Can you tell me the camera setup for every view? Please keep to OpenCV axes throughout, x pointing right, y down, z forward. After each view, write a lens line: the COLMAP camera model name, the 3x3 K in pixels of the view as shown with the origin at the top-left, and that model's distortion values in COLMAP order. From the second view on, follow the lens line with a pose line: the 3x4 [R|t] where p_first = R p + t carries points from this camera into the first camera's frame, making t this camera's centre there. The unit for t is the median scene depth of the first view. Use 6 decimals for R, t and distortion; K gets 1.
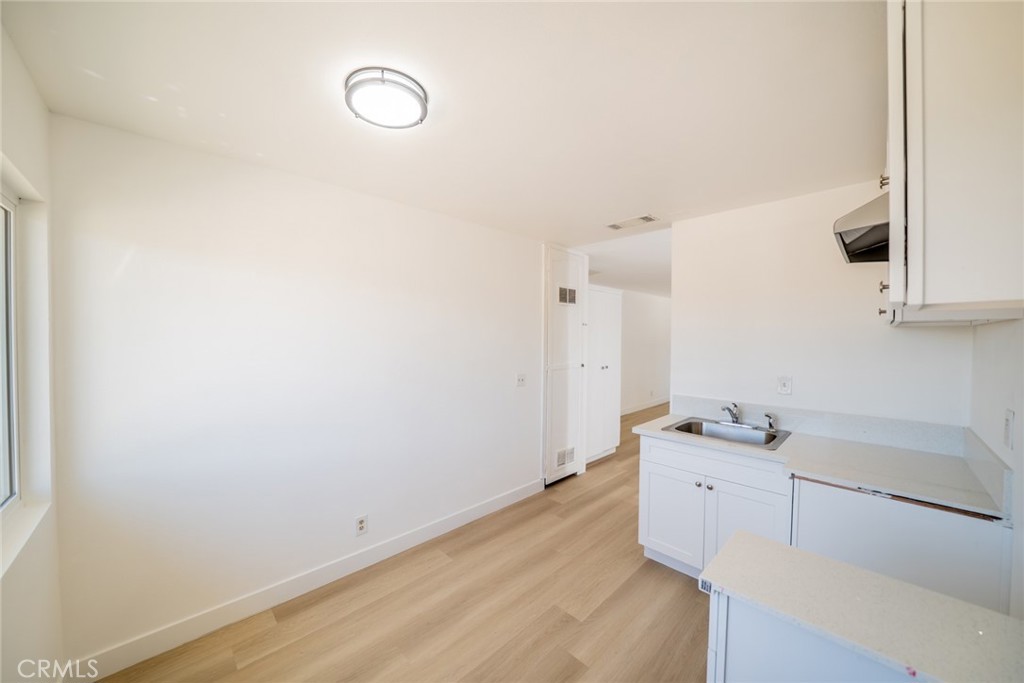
lens RADIAL K [[350.1, 0, 509.7], [0, 350.1, 346.6], [0, 0, 1]] dist [-0.008839, -0.000120]
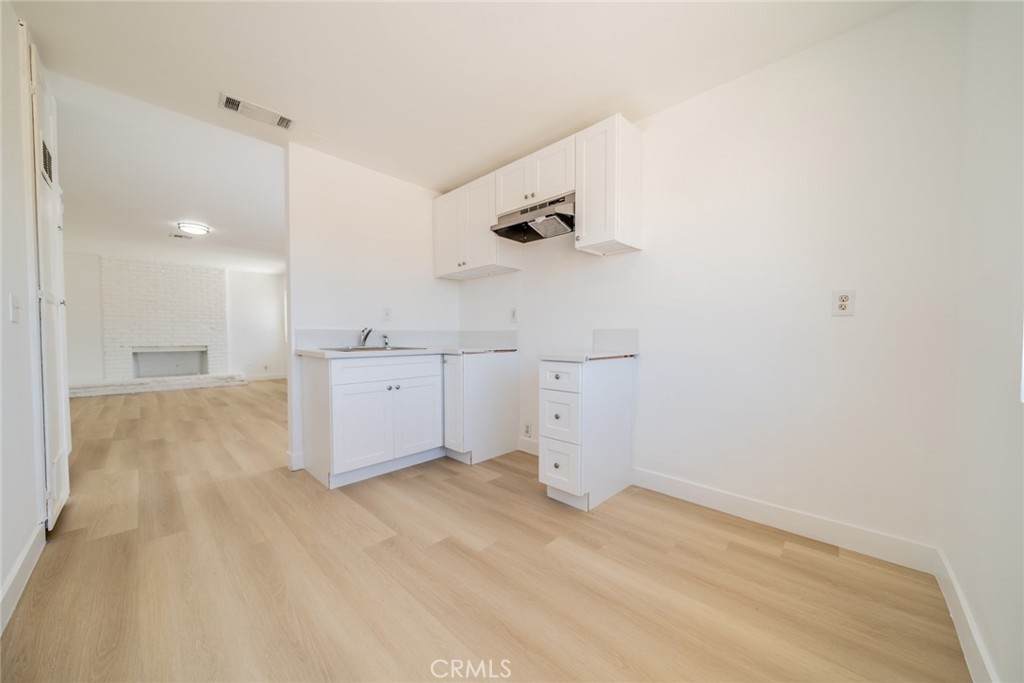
lens RADIAL K [[350.1, 0, 510.4], [0, 350.1, 340.8], [0, 0, 1]] dist [-0.008839, -0.000120]
pose [[-0.032692, -0.021294, 0.999239, -0.625844], [0.007009, 0.999744, 0.021534, 0.200168], [-0.999441, 0.007708, -0.032534, 0.597224]]
